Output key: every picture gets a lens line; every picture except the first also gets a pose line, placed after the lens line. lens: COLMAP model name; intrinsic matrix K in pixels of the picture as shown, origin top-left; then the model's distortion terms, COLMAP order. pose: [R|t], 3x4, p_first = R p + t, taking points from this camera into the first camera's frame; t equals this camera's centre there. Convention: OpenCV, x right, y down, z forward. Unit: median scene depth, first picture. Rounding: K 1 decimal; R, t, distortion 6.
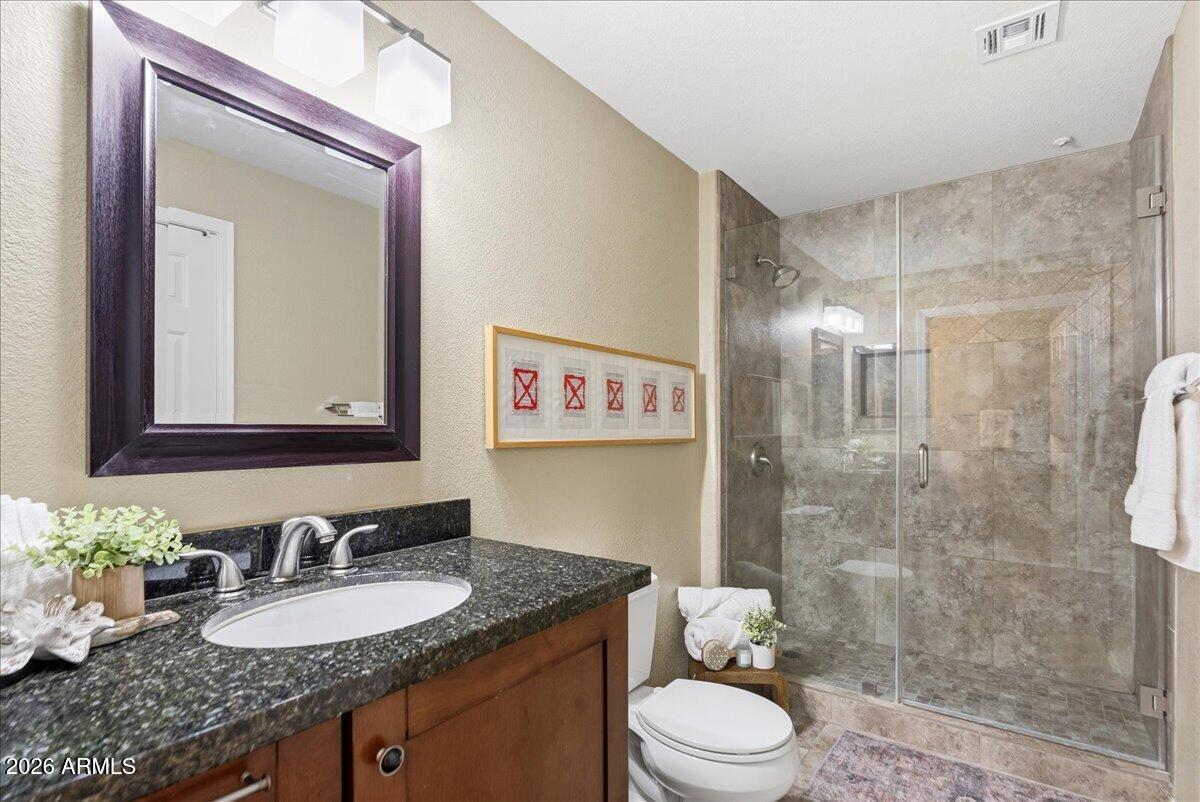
lens RADIAL K [[577.4, 0, 594.2], [0, 577.4, 408.0], [0, 0, 1]] dist [-0.002074, 0.000733]
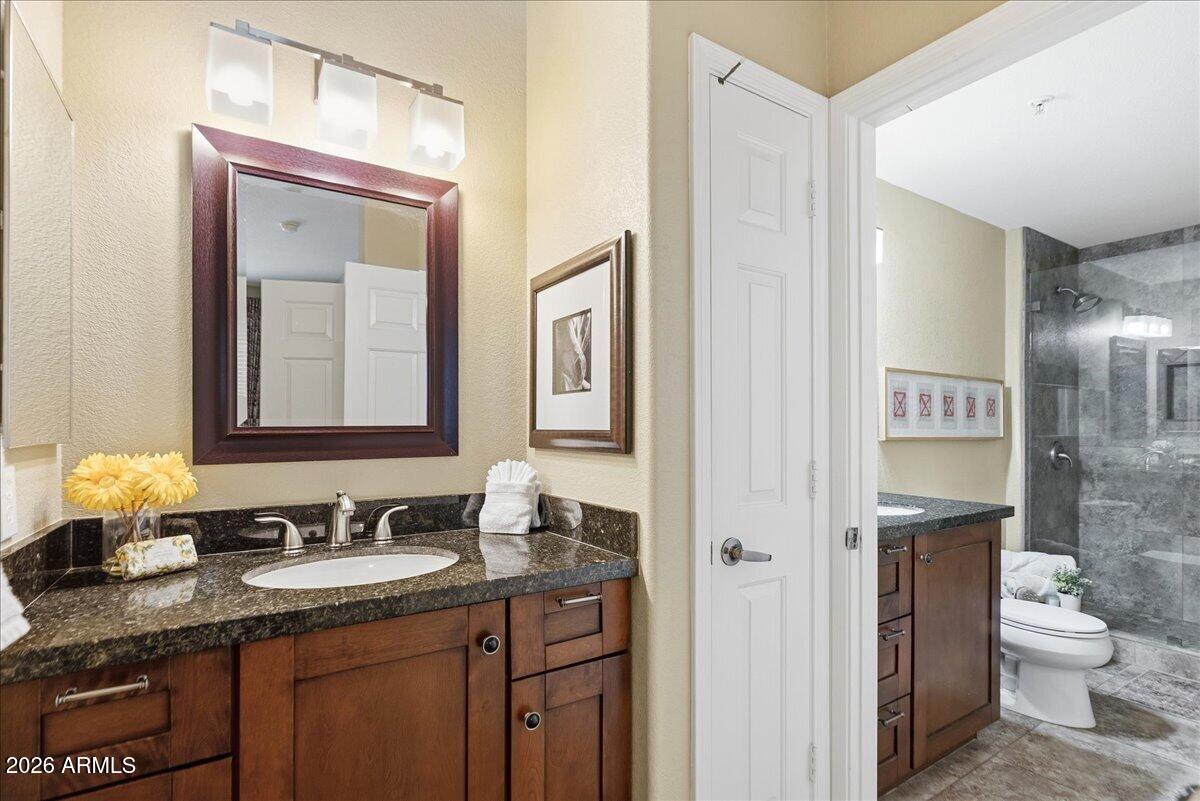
lens RADIAL K [[575.4, 0, 600.2], [0, 575.4, 413.4], [0, 0, 1]] dist [0.001452, 0.000940]
pose [[0.940155, -0.001341, -0.340743, -0.235620], [0.005165, 0.999933, 0.010317, -0.018403], [0.340707, -0.011459, 0.940100, -0.526905]]
